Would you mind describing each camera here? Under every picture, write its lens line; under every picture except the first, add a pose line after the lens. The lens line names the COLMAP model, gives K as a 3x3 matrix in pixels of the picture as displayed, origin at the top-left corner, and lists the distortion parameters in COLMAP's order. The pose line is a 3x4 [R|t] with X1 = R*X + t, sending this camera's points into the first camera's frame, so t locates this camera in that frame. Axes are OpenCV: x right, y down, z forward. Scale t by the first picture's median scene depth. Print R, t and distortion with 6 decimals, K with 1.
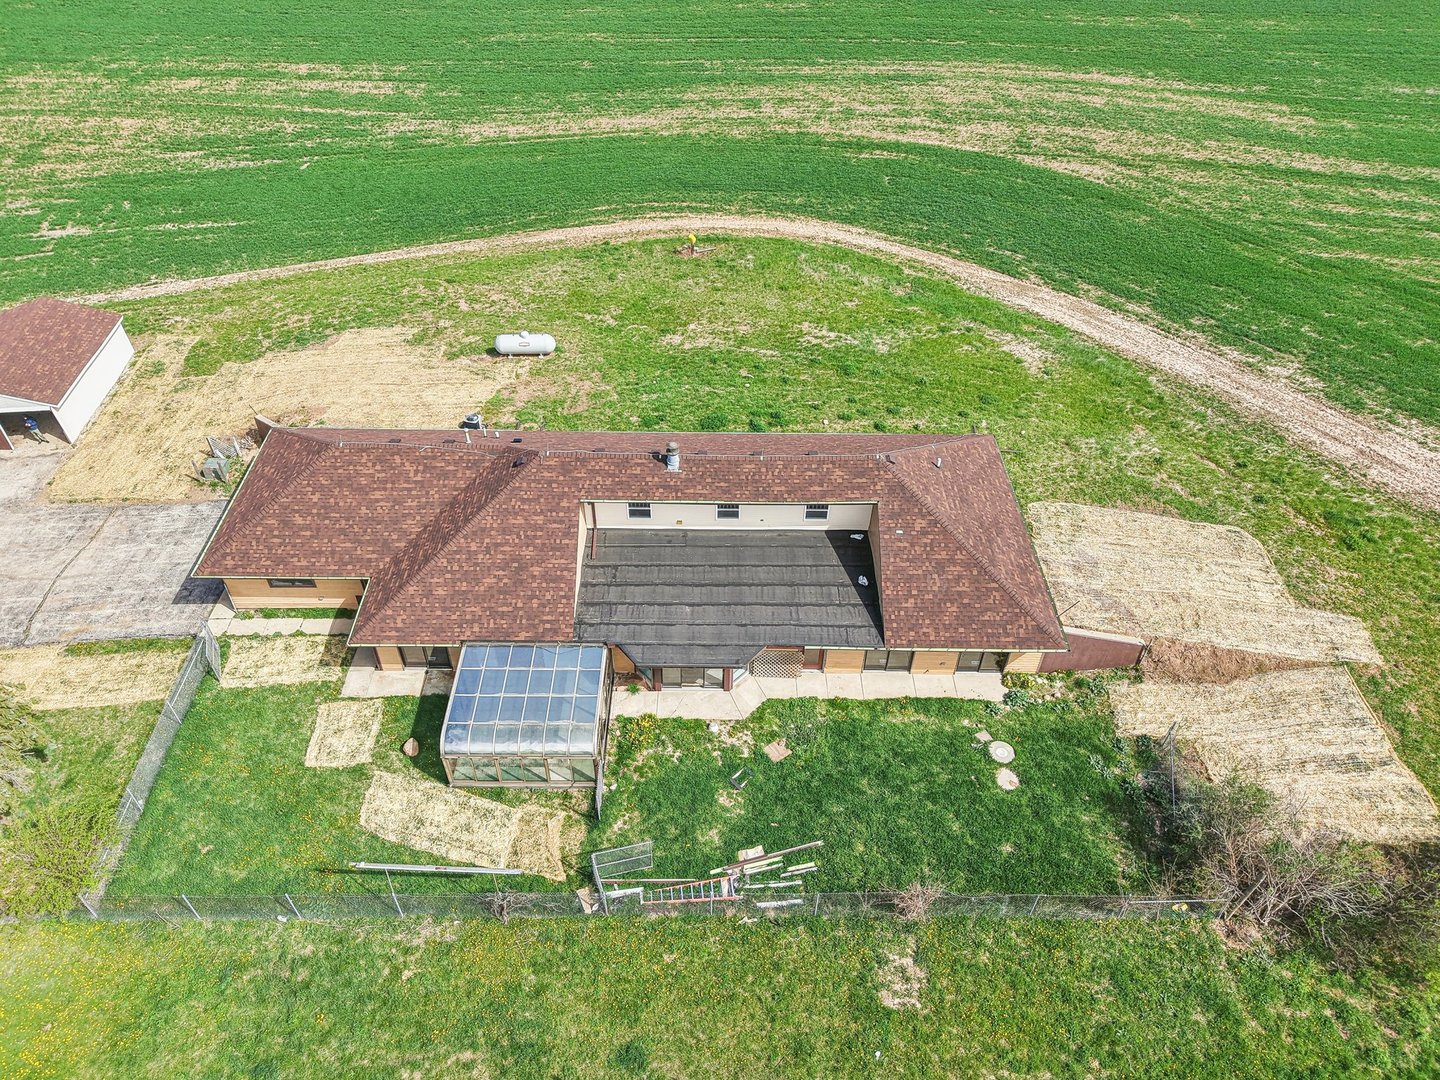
lens RADIAL K [[1013.9, 0, 717.8], [0, 1013.9, 509.4], [0, 0, 1]] dist [0.072271, -0.138052]
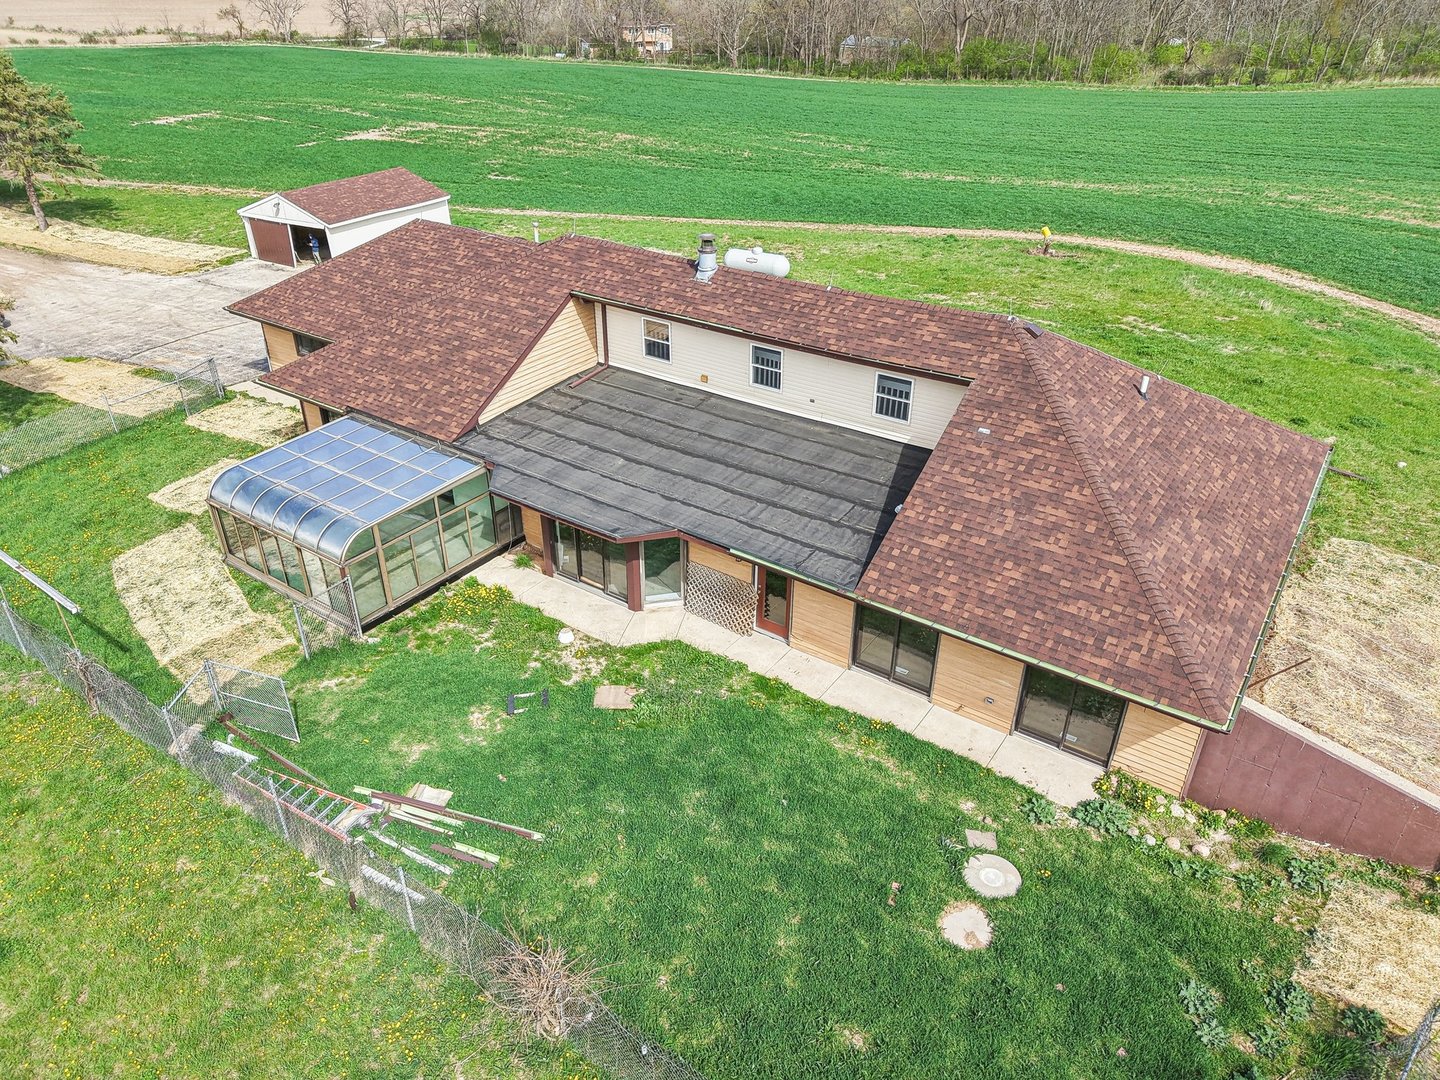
lens RADIAL K [[984.8, 0, 720.0], [0, 984.8, 540.0], [0, 0, 1]] dist [0.014591, -0.003444]
pose [[0.821504, 0.281409, -0.495924, 0.343525], [-0.369745, 0.924994, -0.087605, 0.175720], [0.434074, 0.255333, 0.863936, 0.506921]]
